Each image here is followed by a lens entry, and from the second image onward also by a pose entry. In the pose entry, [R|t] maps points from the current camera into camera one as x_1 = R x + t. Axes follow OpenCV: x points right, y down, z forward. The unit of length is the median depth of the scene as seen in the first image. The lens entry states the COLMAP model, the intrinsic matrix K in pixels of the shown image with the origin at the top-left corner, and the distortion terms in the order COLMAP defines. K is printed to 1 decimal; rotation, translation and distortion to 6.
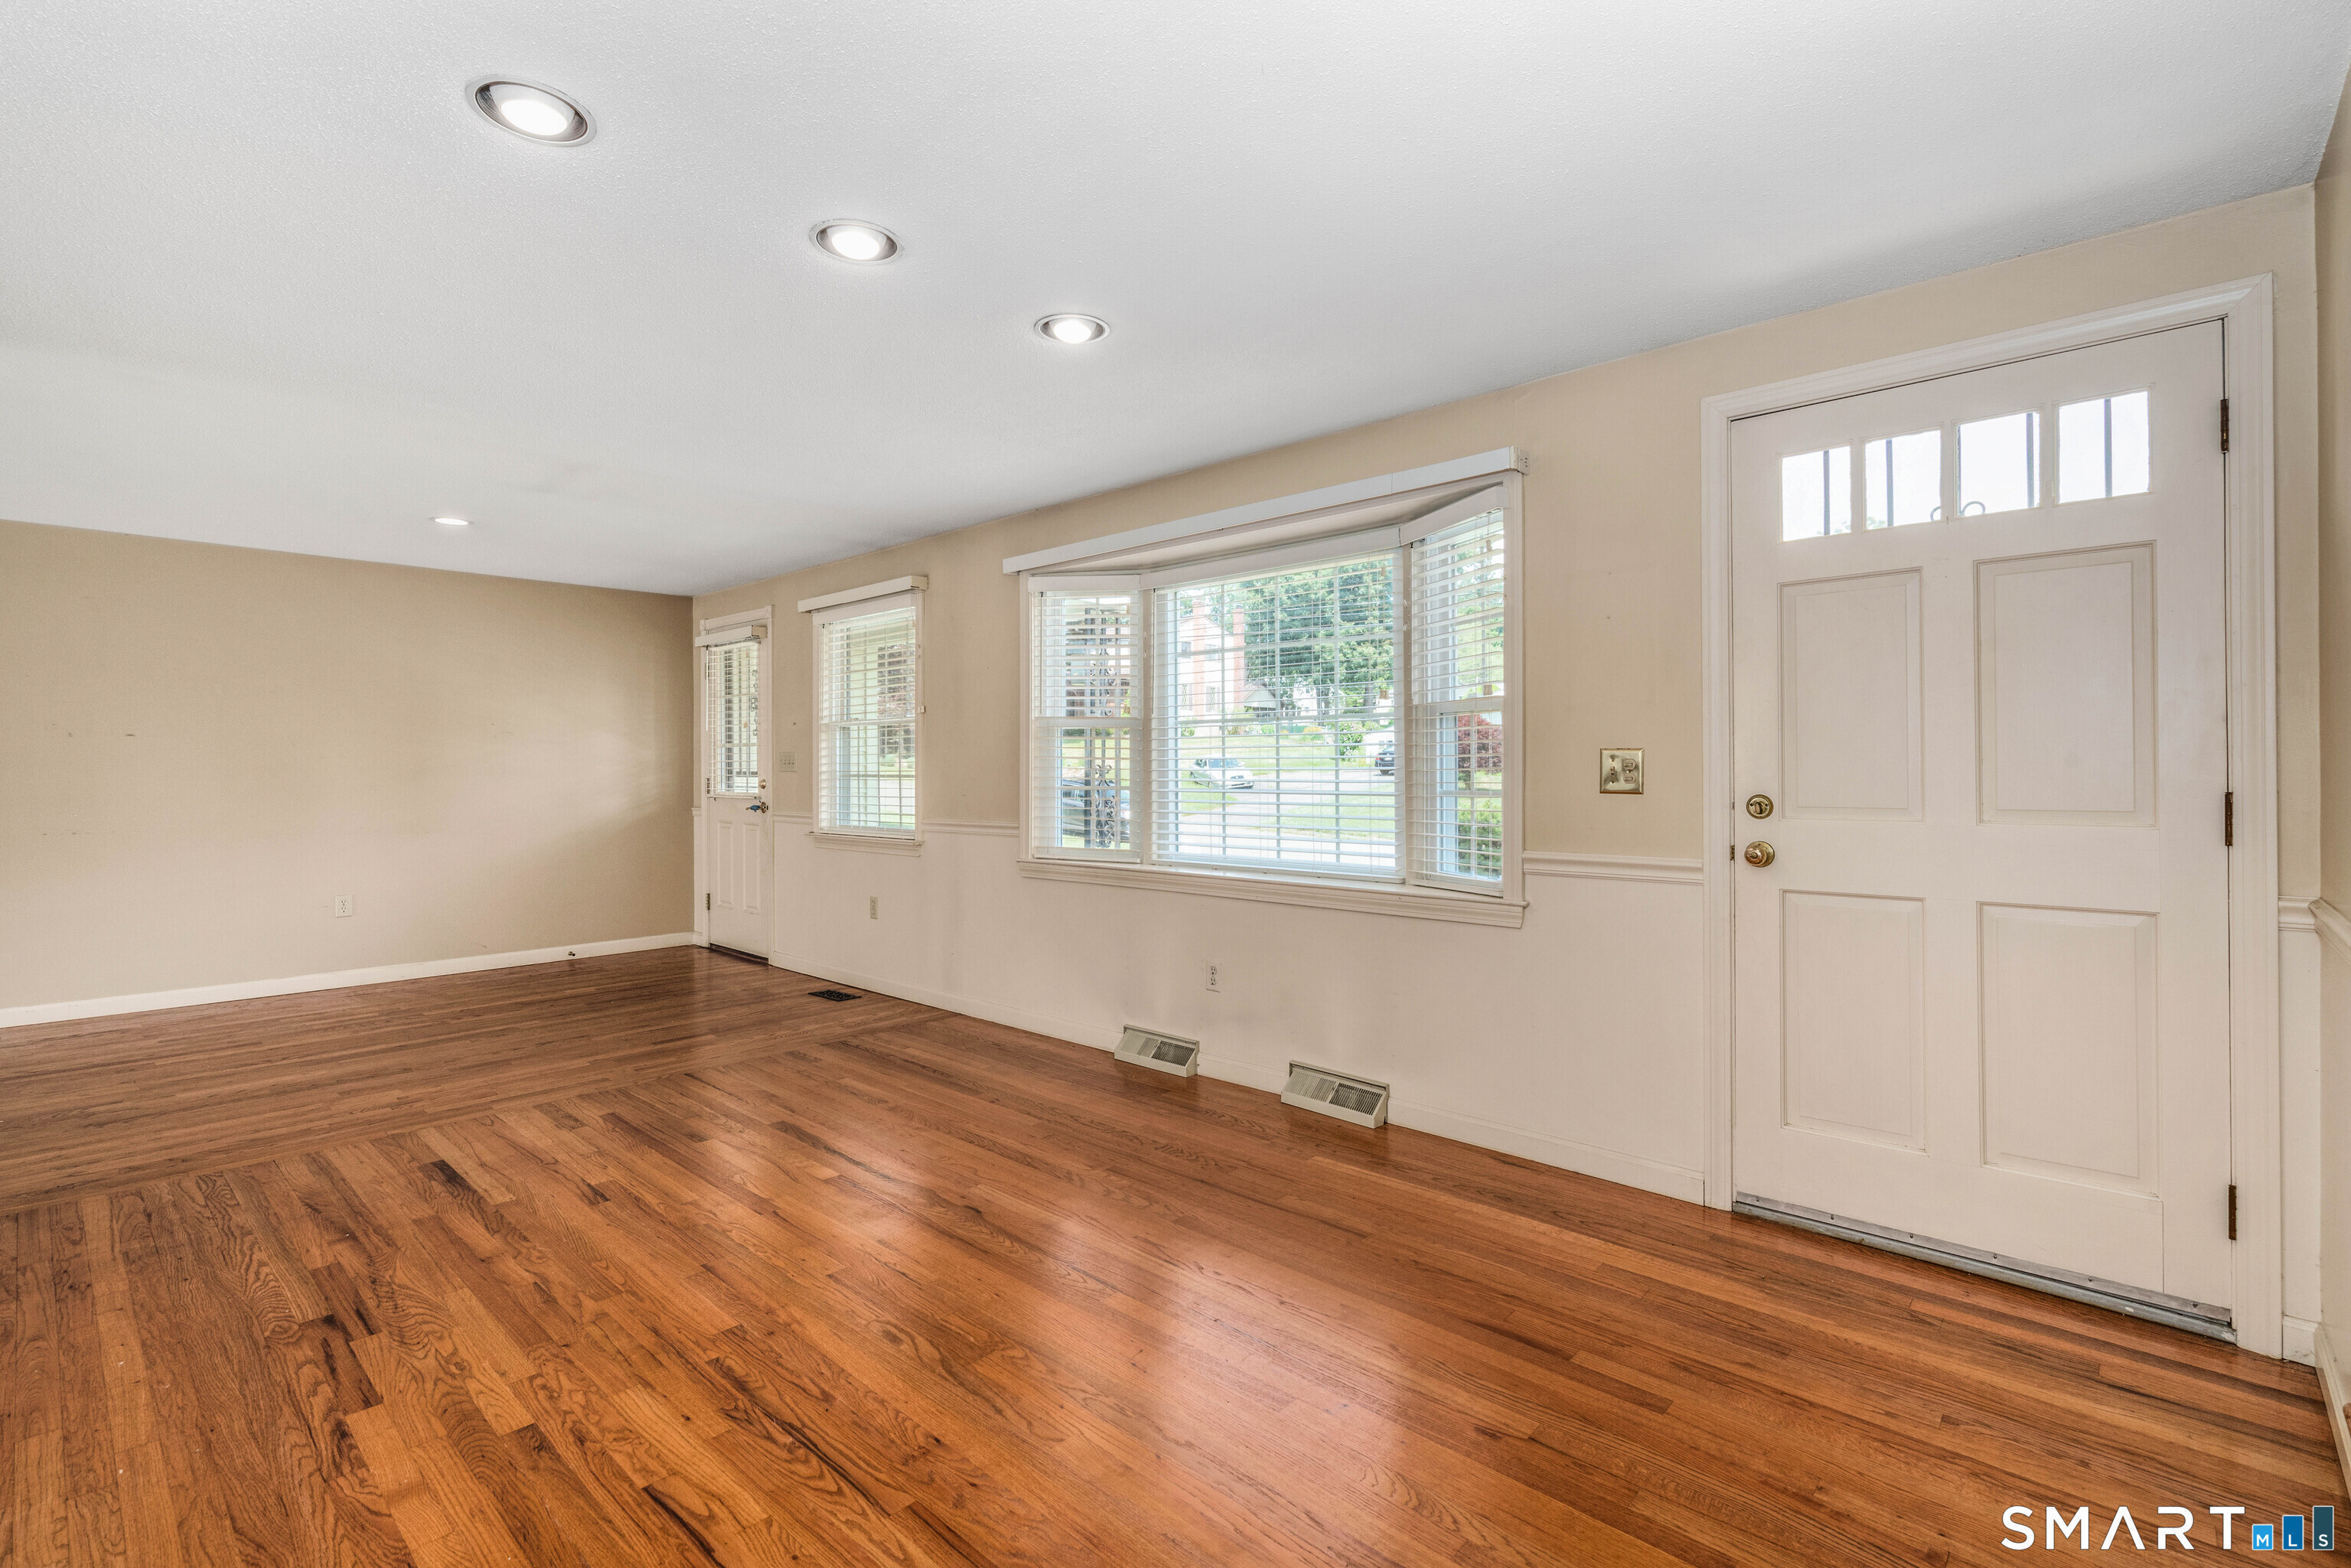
lens RADIAL K [[1069.2, 0, 1172.1], [0, 1069.2, 774.9], [0, 0, 1]] dist [-0.000991, -0.000535]
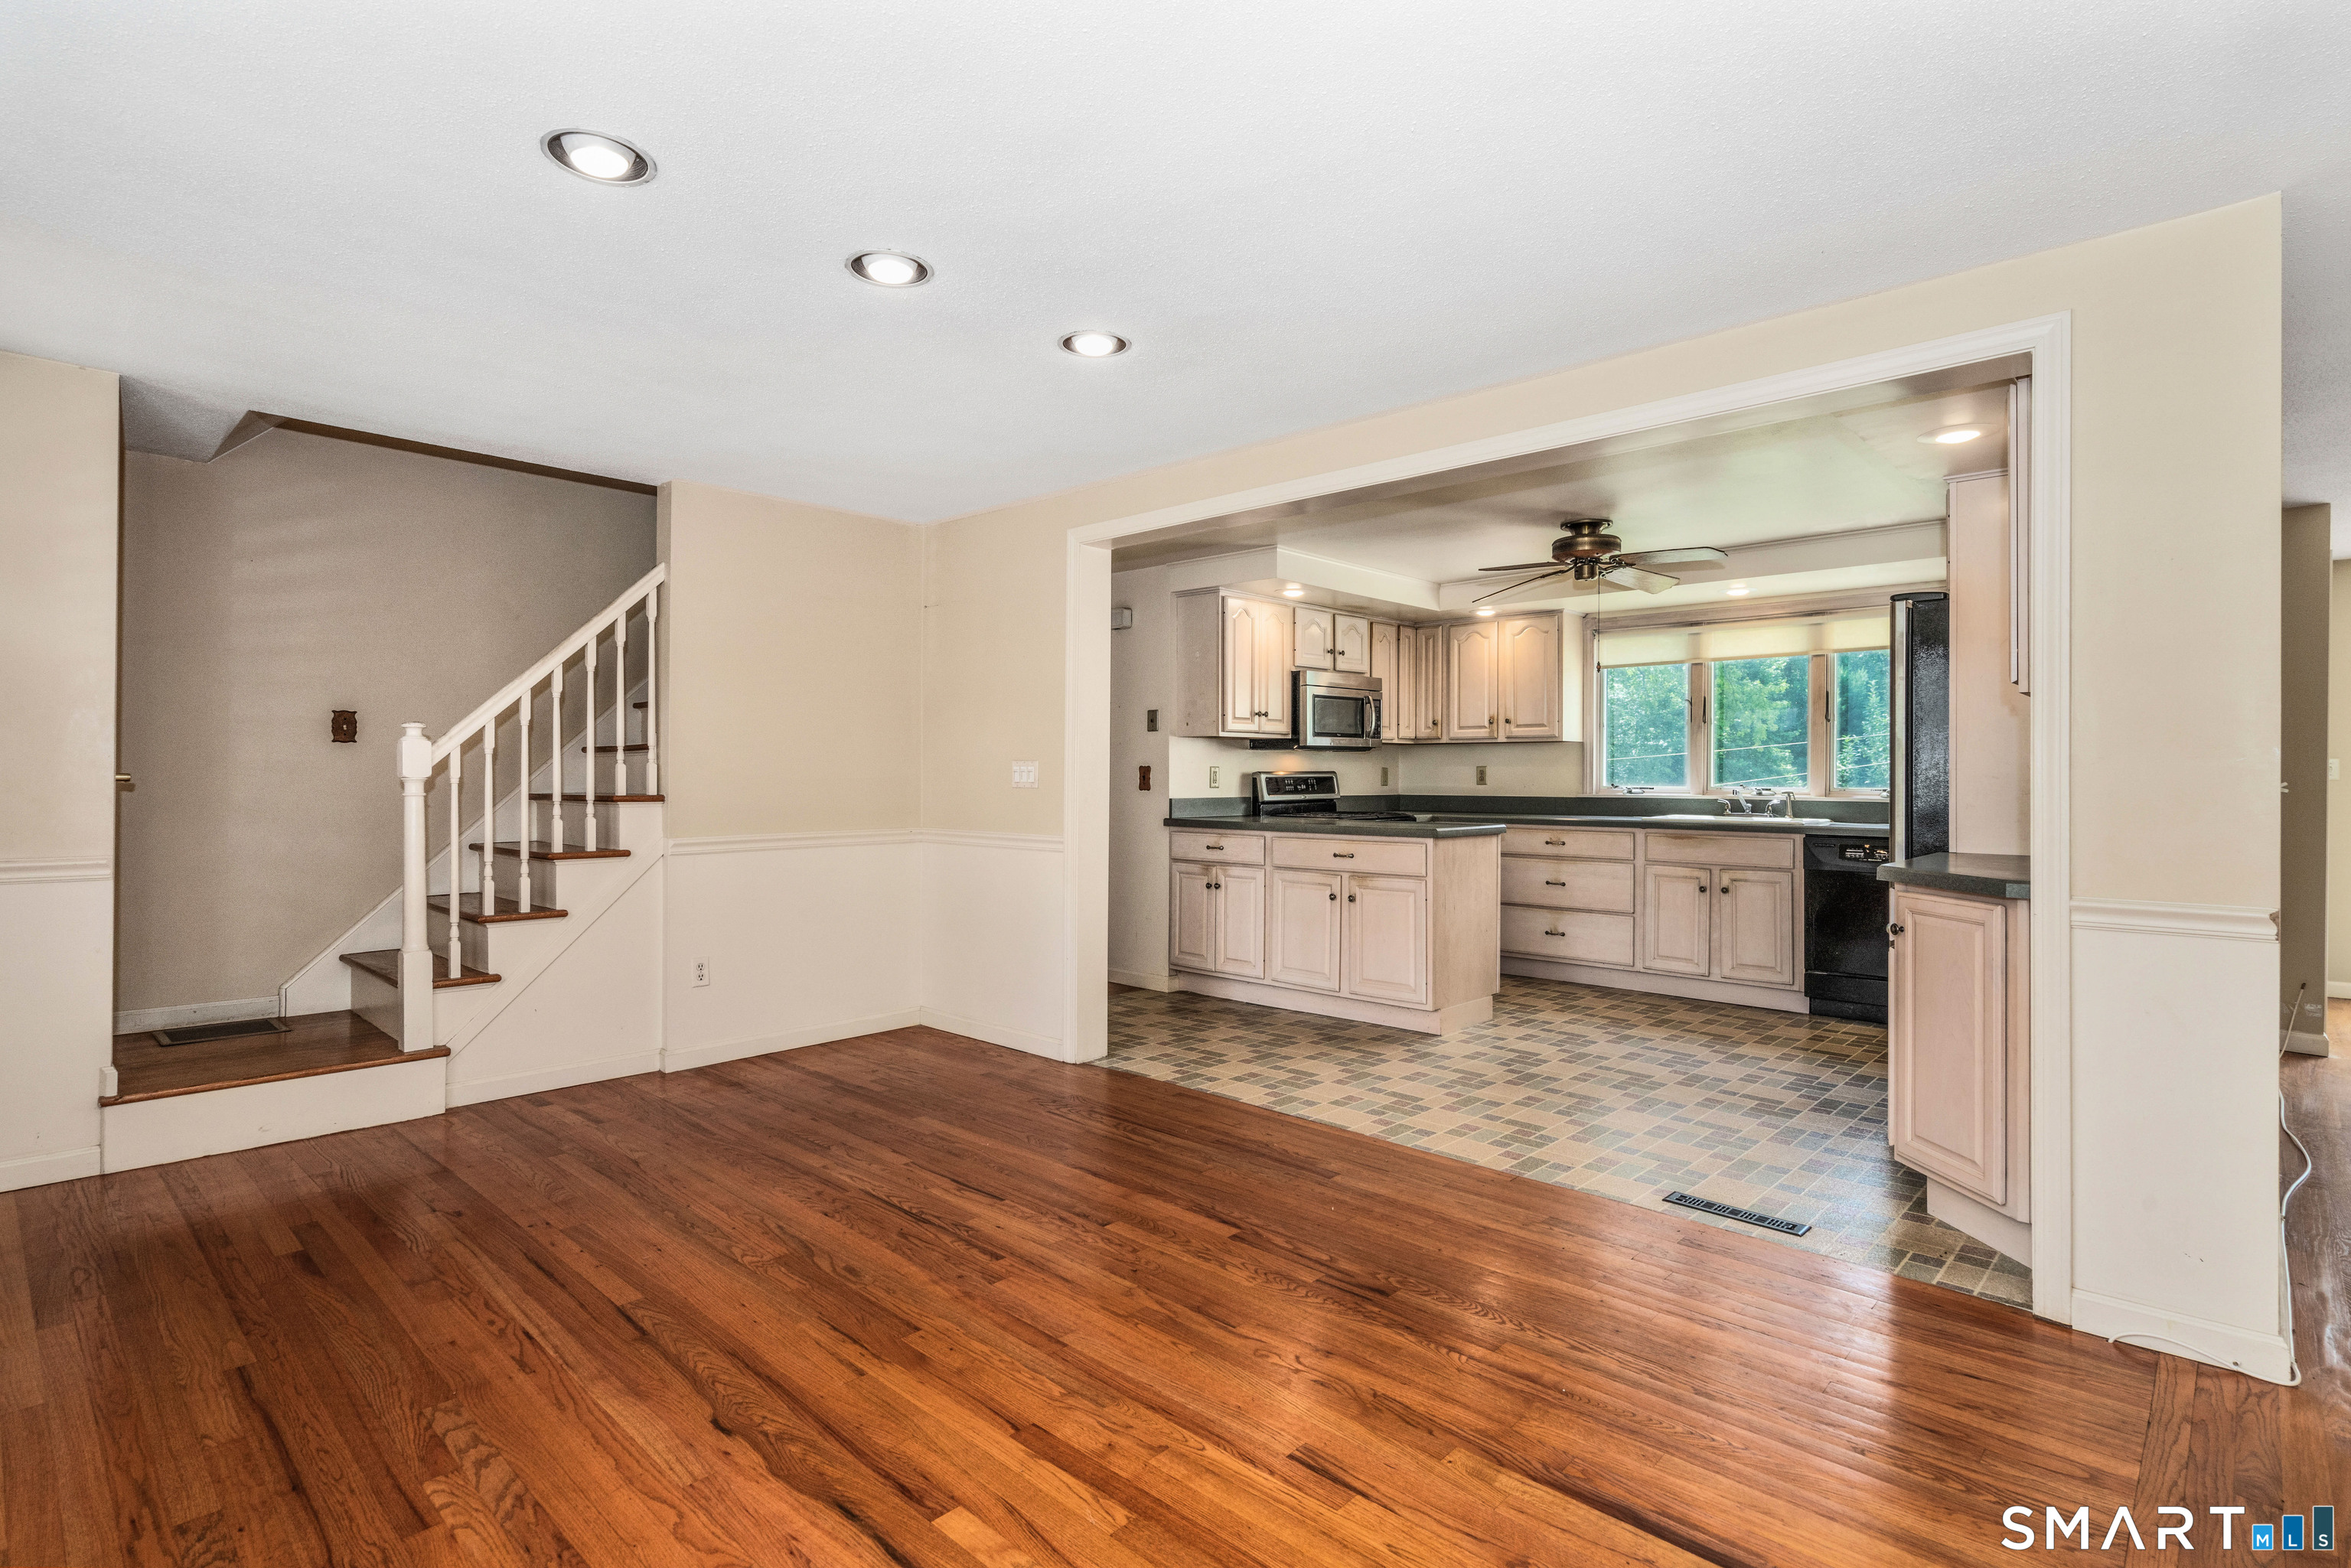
lens RADIAL K [[1141.9, 0, 1171.1], [0, 1141.9, 776.6], [0, 0, 1]] dist [0.001256, 0.000634]
pose [[-0.999931, -0.005748, 0.010234, -0.497438], [-0.005698, 0.999972, 0.004935, -0.005619], [-0.010262, 0.004876, -0.999935, 1.800548]]
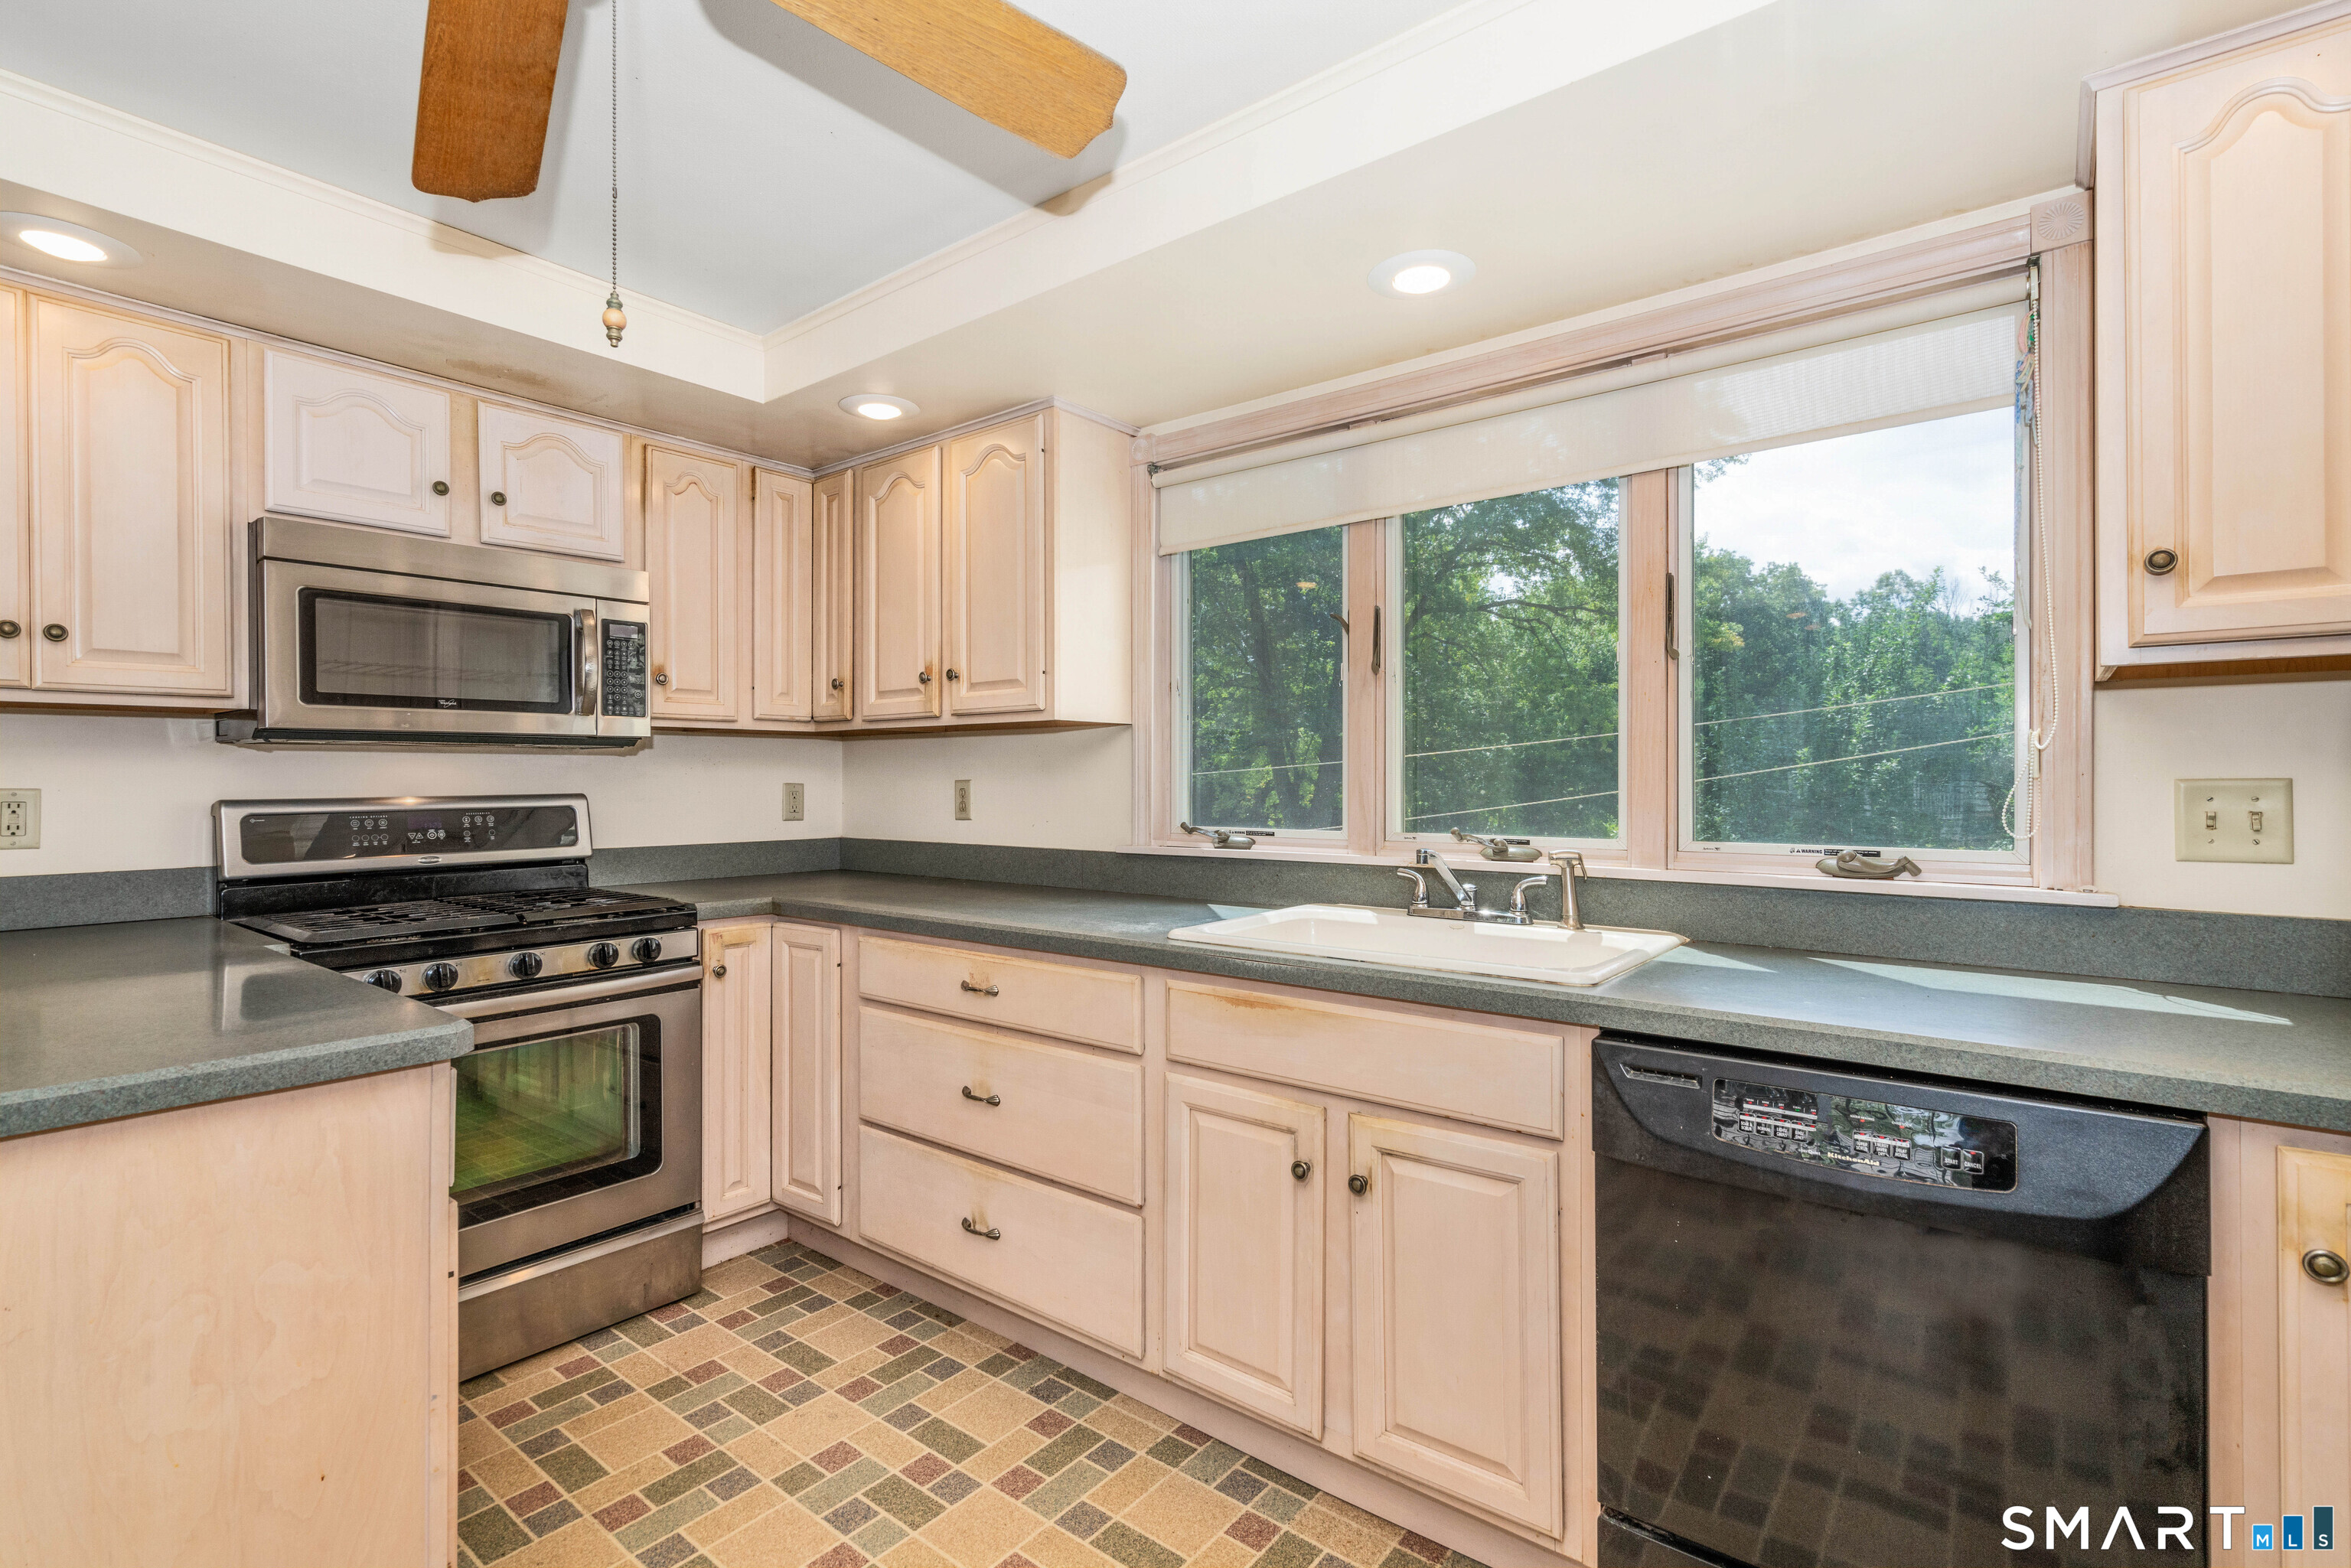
lens RADIAL K [[1069.2, 0, 1172.1], [0, 1069.2, 774.9], [0, 0, 1]] dist [-0.000991, -0.000535]
pose [[-0.997036, -0.000155, -0.076930, -1.359993], [0.000046, 0.999997, -0.002615, -0.023072], [0.076930, -0.002611, -0.997033, 0.257997]]
